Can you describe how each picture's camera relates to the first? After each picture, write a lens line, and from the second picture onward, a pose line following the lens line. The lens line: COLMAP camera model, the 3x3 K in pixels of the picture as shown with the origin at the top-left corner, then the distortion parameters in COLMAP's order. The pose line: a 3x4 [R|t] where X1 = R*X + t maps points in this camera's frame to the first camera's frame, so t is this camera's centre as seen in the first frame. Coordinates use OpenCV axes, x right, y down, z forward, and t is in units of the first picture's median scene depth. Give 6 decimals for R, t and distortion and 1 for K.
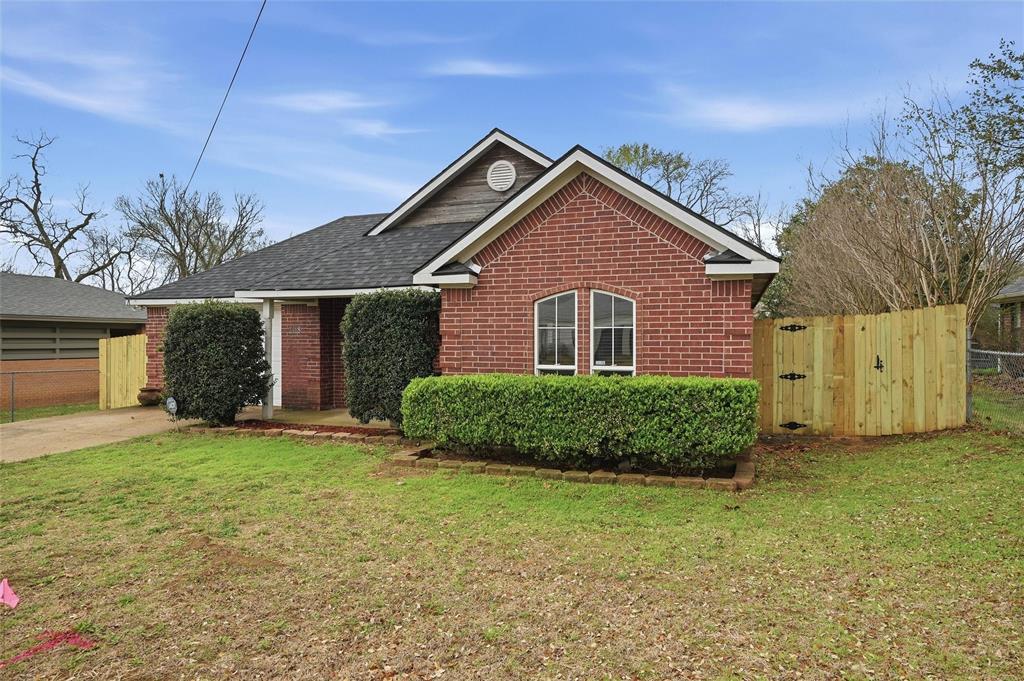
lens RADIAL K [[623.4, 0, 516.6], [0, 623.4, 336.9], [0, 0, 1]] dist [-0.006100, -0.000806]
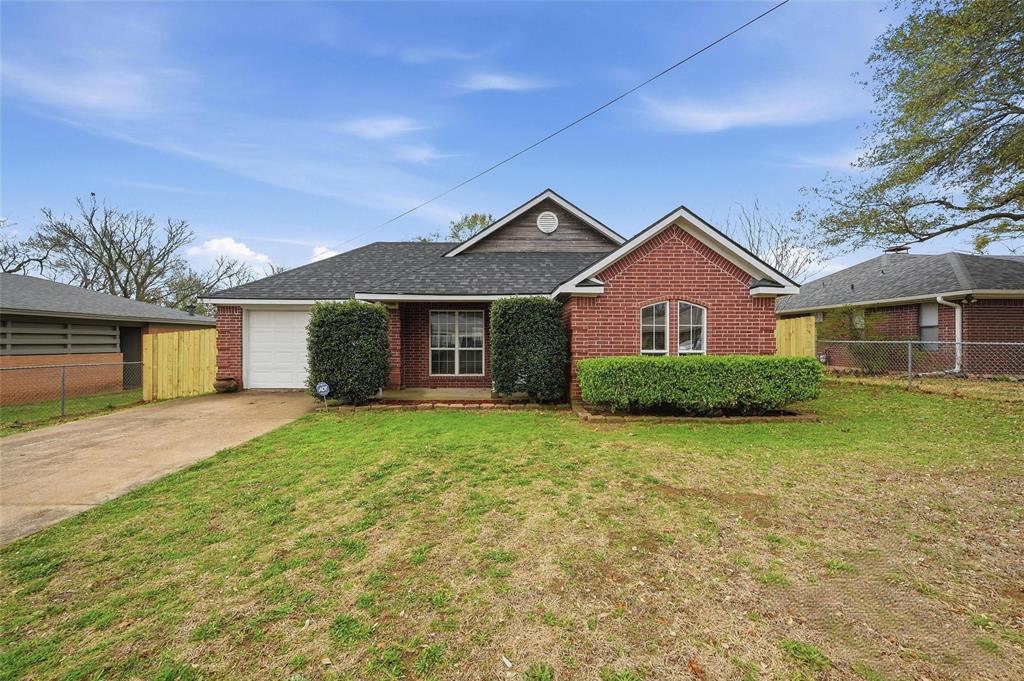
lens RADIAL K [[404.6, 0, 511.6], [0, 404.6, 339.9], [0, 0, 1]] dist [-0.000456, 0.000363]
pose [[0.935306, 0.002130, 0.353833, -0.542267], [-0.002477, 0.999997, 0.000529, 0.019144], [-0.353830, -0.001372, 0.935309, 0.184278]]
